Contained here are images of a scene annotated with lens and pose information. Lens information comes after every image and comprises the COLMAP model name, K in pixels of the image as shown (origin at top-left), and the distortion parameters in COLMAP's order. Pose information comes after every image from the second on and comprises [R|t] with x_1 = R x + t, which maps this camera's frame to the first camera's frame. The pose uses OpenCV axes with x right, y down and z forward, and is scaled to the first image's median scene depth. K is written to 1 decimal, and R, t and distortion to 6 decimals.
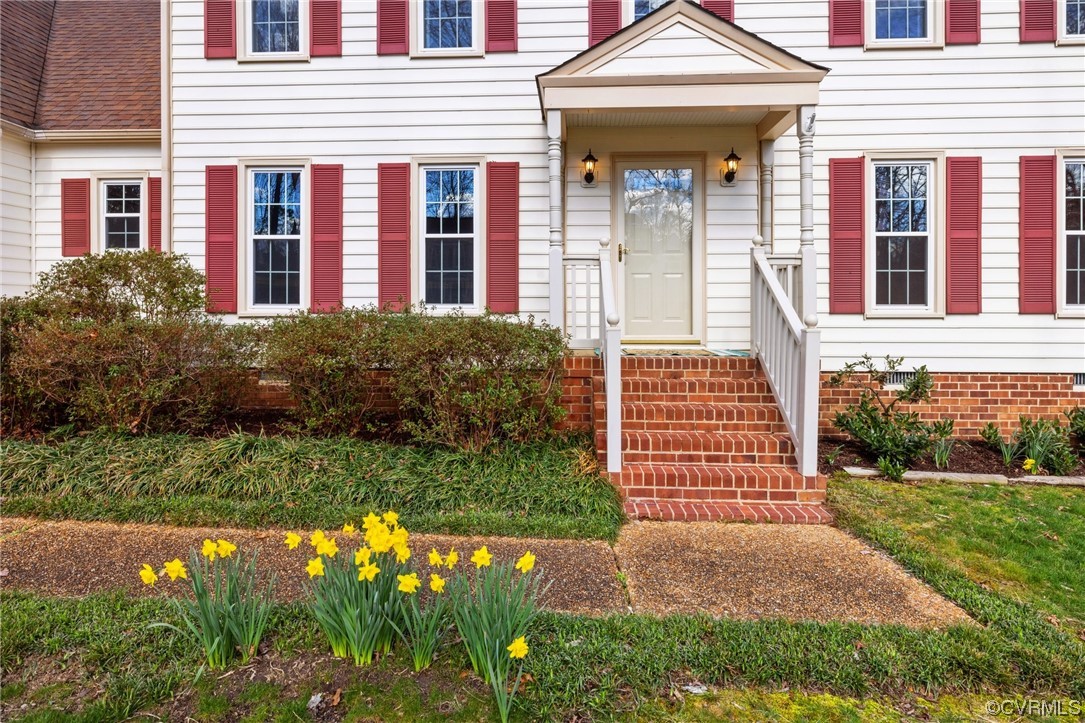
lens RADIAL K [[615.0, 0, 538.4], [0, 615.0, 331.9], [0, 0, 1]] dist [-0.000912, -0.000411]
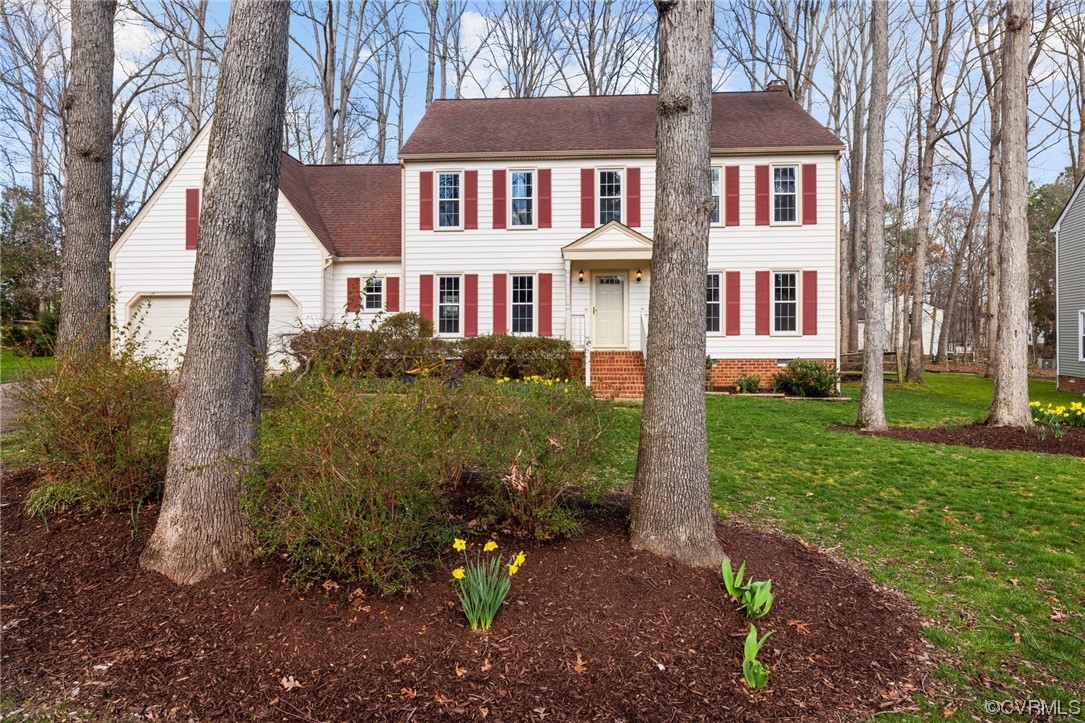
lens RADIAL K [[519.7, 0, 542.5], [0, 519.7, 361.5], [0, 0, 1]] dist [0.001485, 0.000076]
pose [[0.999926, -0.004504, -0.011325, -0.046322], [0.004580, 0.999967, 0.006700, 0.055673], [0.011294, -0.006751, 0.999913, -1.026669]]
